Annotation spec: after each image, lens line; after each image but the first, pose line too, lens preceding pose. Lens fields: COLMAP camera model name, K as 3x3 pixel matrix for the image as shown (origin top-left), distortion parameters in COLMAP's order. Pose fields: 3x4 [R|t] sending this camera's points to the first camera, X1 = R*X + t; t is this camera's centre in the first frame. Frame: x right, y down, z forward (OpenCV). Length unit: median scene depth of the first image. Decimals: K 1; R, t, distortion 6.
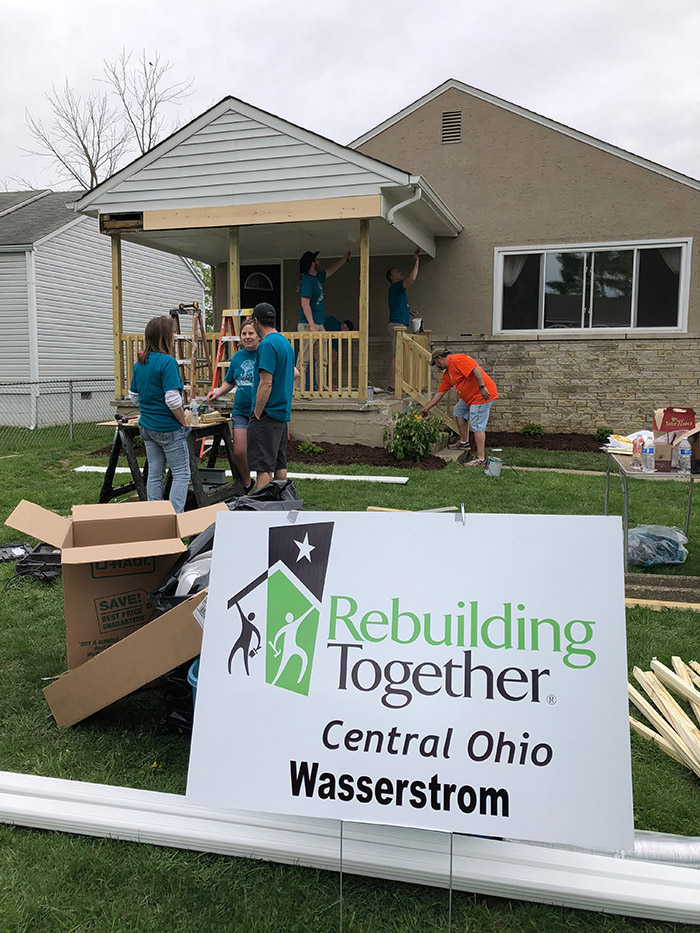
lens RADIAL K [[779.4, 0, 352.4], [0, 779.4, 465.6], [0, 0, 1]] dist [0.012109, 0.001948]
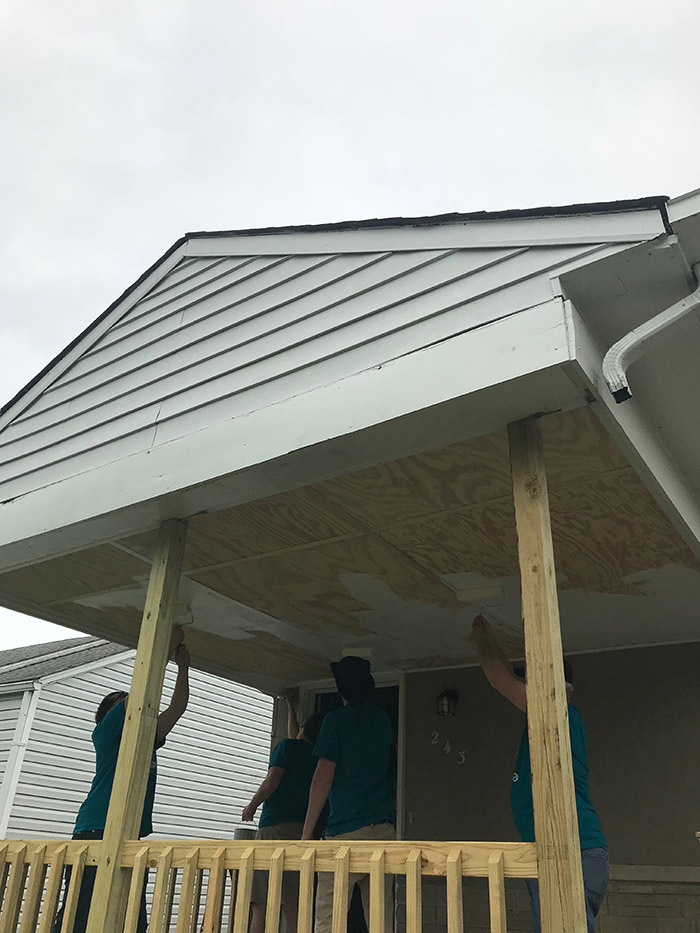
lens RADIAL K [[776.4, 0, 355.5], [0, 776.4, 472.8], [0, 0, 1]] dist [0.009118, 0.018802]
pose [[0.957528, -0.102039, -0.269683, 0.030655], [-0.072506, 0.820029, -0.567711, -0.127248], [0.279077, 0.563153, 0.777802, 0.743389]]
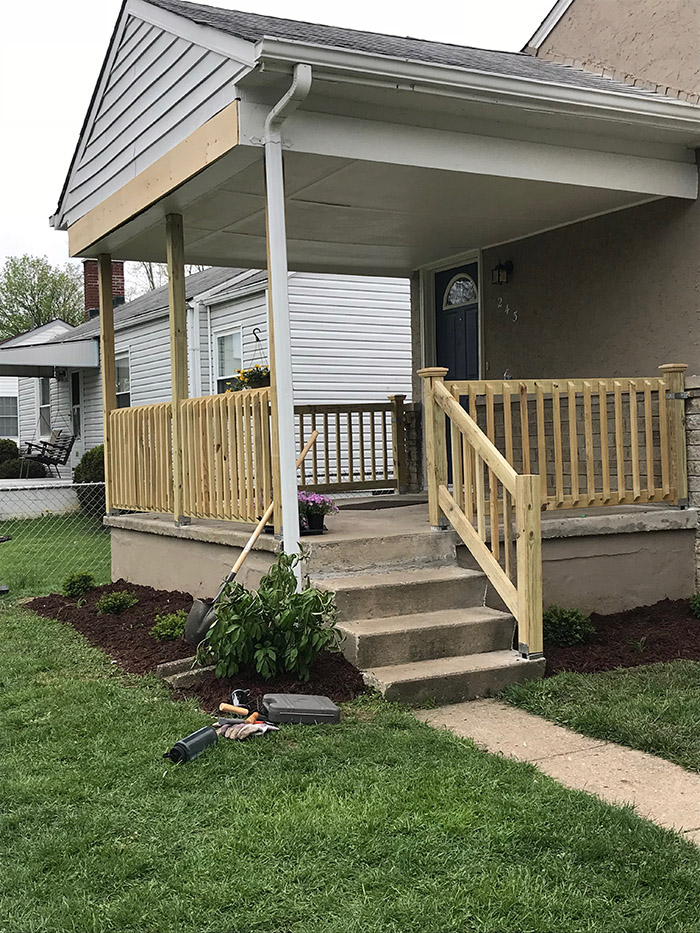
lens RADIAL K [[1130.3, 0, 343.7], [0, 1130.3, 462.4], [0, 0, 1]] dist [0.073718, 0.000000]
pose [[0.691981, -0.008199, -0.721869, 0.527672], [-0.062431, 0.995510, -0.071153, -0.080417], [0.719211, 0.094303, 0.688362, 0.555657]]
